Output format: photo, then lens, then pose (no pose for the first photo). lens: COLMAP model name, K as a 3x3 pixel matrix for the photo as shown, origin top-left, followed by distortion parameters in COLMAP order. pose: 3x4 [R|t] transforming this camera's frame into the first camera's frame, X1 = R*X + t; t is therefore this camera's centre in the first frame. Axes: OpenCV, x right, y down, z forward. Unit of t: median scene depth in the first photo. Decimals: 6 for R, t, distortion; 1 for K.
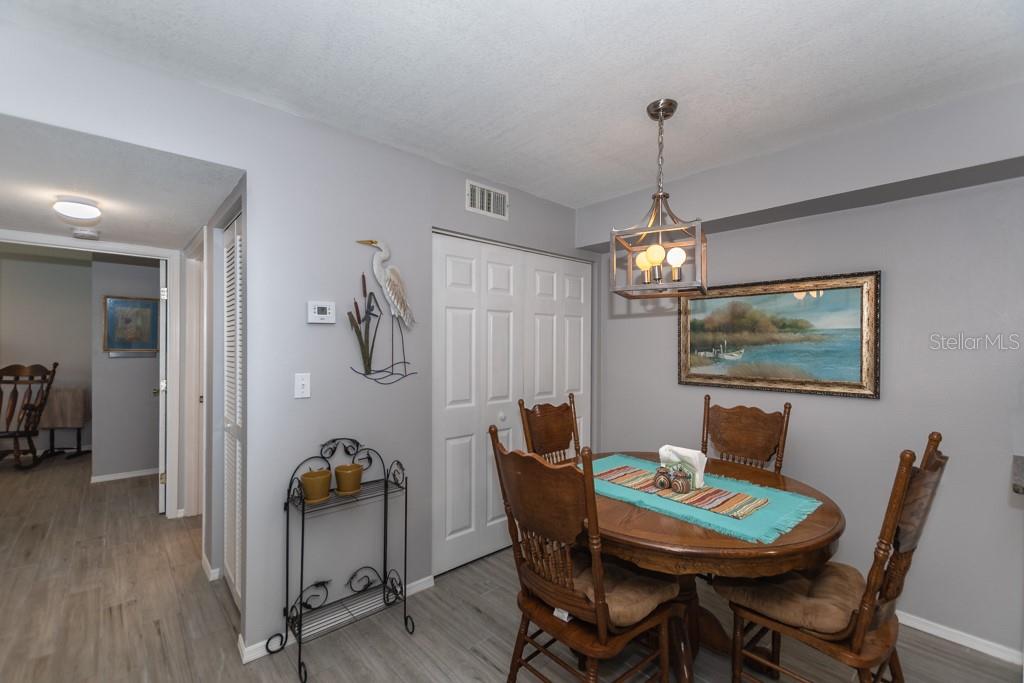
lens RADIAL K [[443.8, 0, 510.7], [0, 443.8, 343.8], [0, 0, 1]] dist [-0.001606, -0.000543]
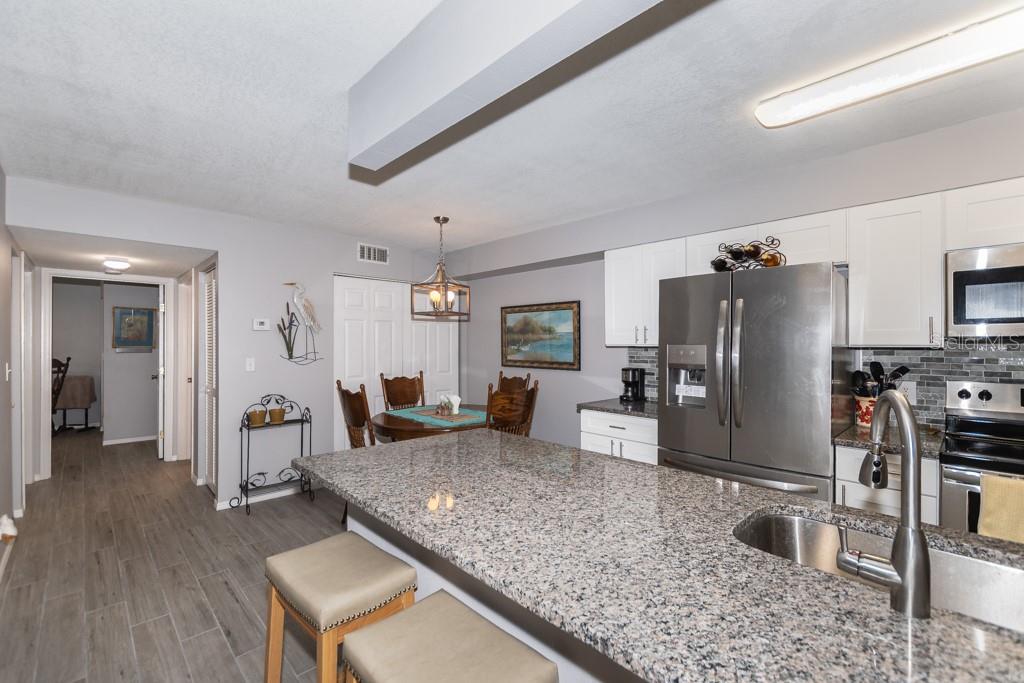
lens RADIAL K [[437.7, 0, 526.1], [0, 437.7, 341.0], [0, 0, 1]] dist [-0.001812, -0.000928]
pose [[0.998175, -0.003486, 0.060285, 0.444109], [0.003519, 0.999994, -0.000442, 0.001580], [-0.060283, 0.000653, 0.998181, -0.692455]]
